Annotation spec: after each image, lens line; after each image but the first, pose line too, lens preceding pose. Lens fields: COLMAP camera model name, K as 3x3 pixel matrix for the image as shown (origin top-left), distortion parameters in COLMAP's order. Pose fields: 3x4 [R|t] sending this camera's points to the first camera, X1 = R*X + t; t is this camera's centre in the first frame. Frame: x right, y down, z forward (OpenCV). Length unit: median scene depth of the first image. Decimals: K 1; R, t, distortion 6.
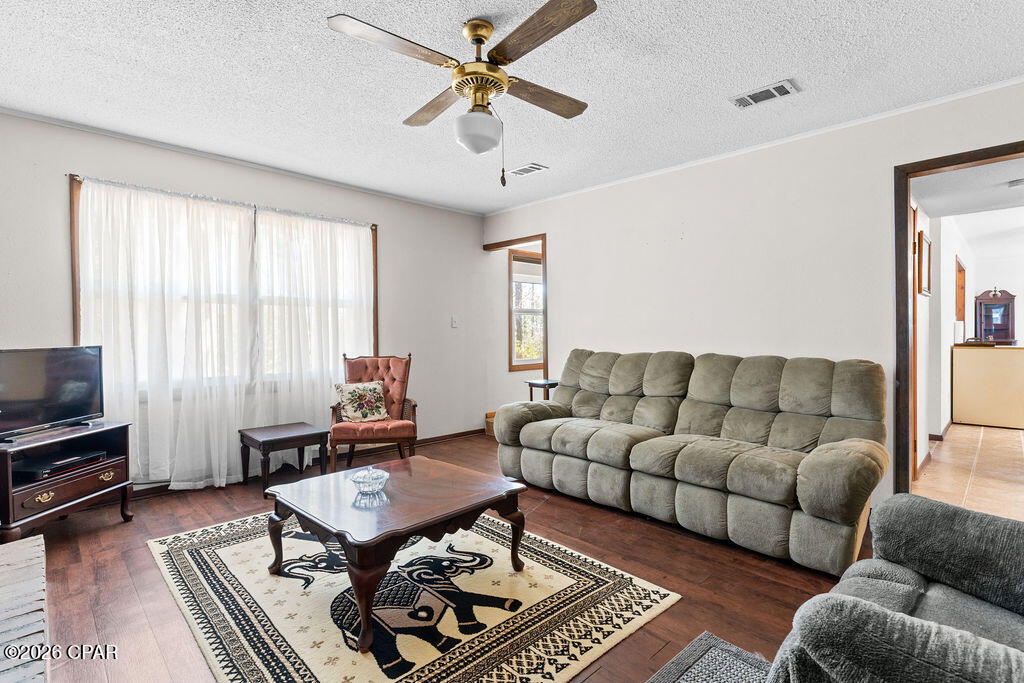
lens RADIAL K [[491.4, 0, 512.8], [0, 491.4, 331.4], [0, 0, 1]] dist [0.003141, -0.000016]
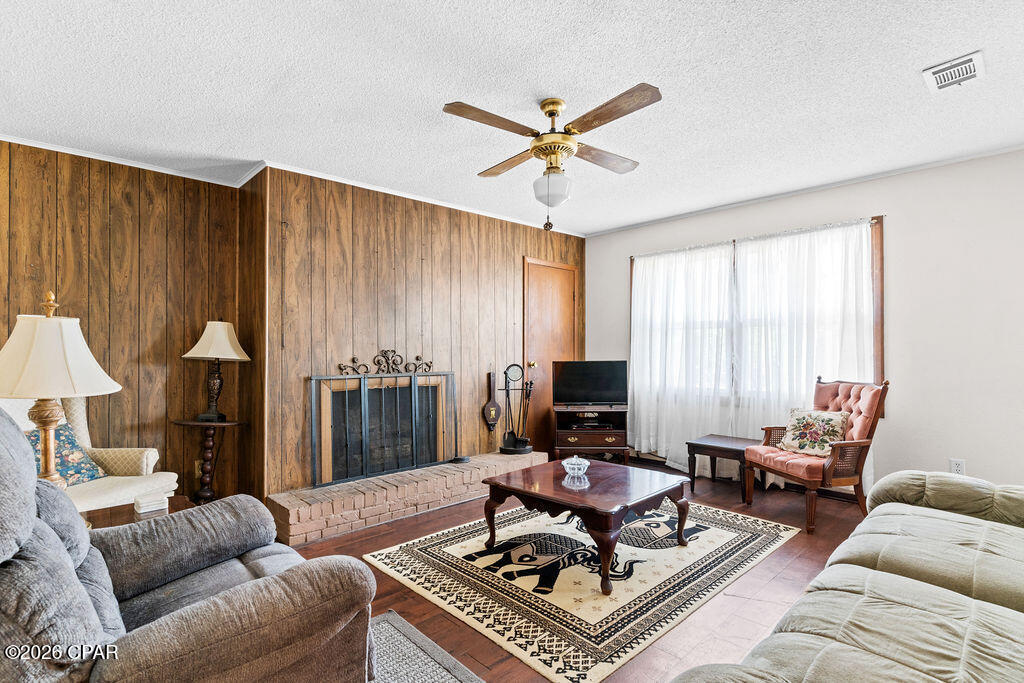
lens RADIAL K [[502.7, 0, 513.9], [0, 502.7, 338.4], [0, 0, 1]] dist [0.013156, -0.000416]
pose [[-0.005300, -0.022762, -0.999727, 1.159880], [0.004842, 0.999729, -0.022787, -0.011321], [0.999974, -0.004962, -0.005188, 0.907695]]
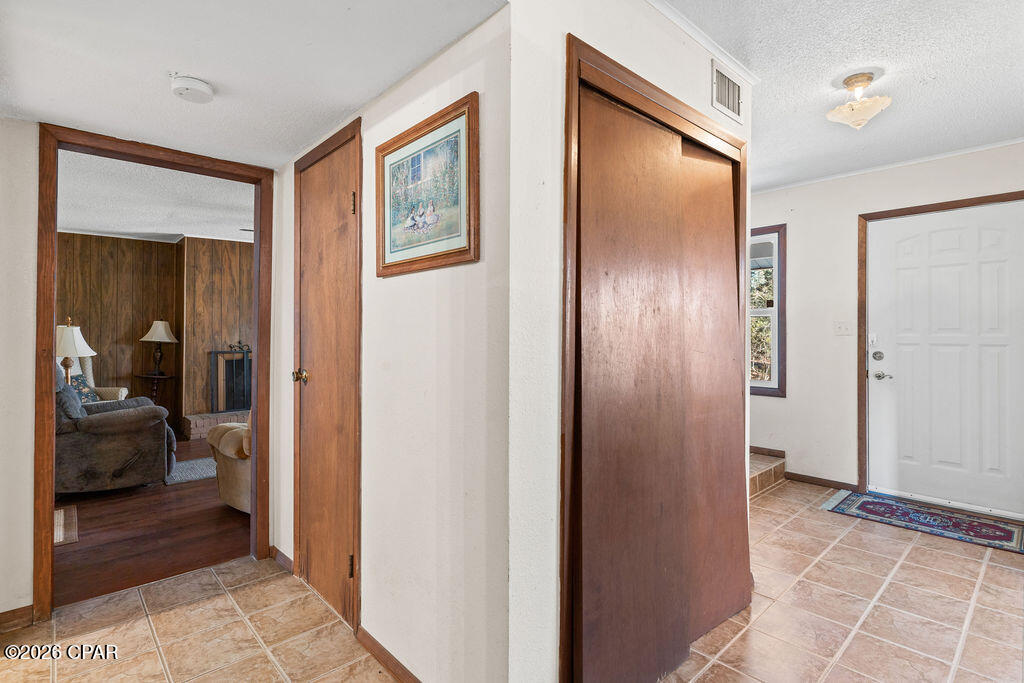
lens RADIAL K [[498.7, 0, 512.1], [0, 498.7, 317.8], [0, 0, 1]] dist [0.001336, 0.000419]
pose [[-0.024786, -0.021261, -0.999467, 1.779078], [0.003571, 0.999766, -0.021356, -0.033443], [0.999686, -0.004098, -0.024704, 1.489155]]
